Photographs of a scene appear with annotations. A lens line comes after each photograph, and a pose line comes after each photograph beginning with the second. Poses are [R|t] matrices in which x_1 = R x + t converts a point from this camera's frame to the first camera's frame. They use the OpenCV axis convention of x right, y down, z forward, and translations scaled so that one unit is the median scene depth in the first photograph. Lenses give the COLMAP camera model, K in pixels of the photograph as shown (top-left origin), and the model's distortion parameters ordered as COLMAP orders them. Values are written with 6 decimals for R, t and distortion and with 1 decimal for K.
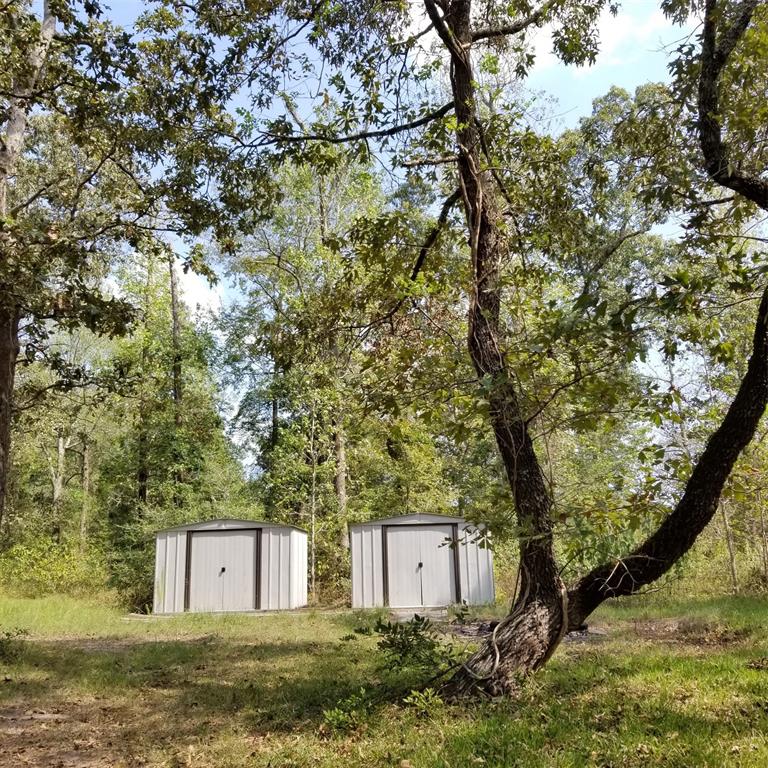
lens RADIAL K [[785.3, 0, 384.0], [0, 785.3, 384.0], [0, 0, 1]] dist [0.117627, -0.294897]
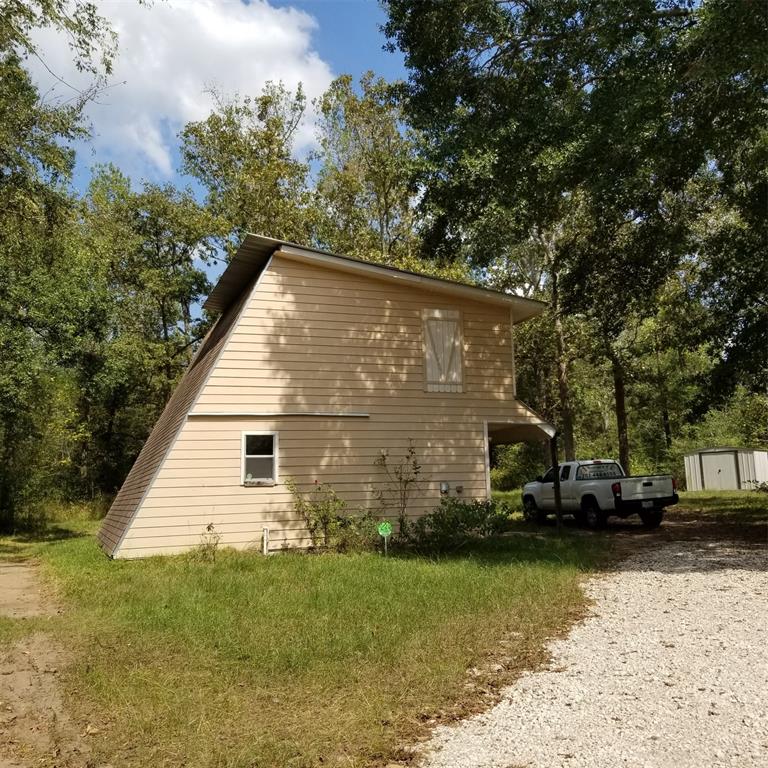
lens RADIAL K [[785.3, 0, 384.0], [0, 785.3, 384.0], [0, 0, 1]] dist [0.117627, -0.294897]
pose [[0.808096, -0.089538, -0.582207, 0.299892], [0.154813, 0.985917, 0.063254, -0.242064], [0.568344, -0.141249, 0.810577, -1.082341]]
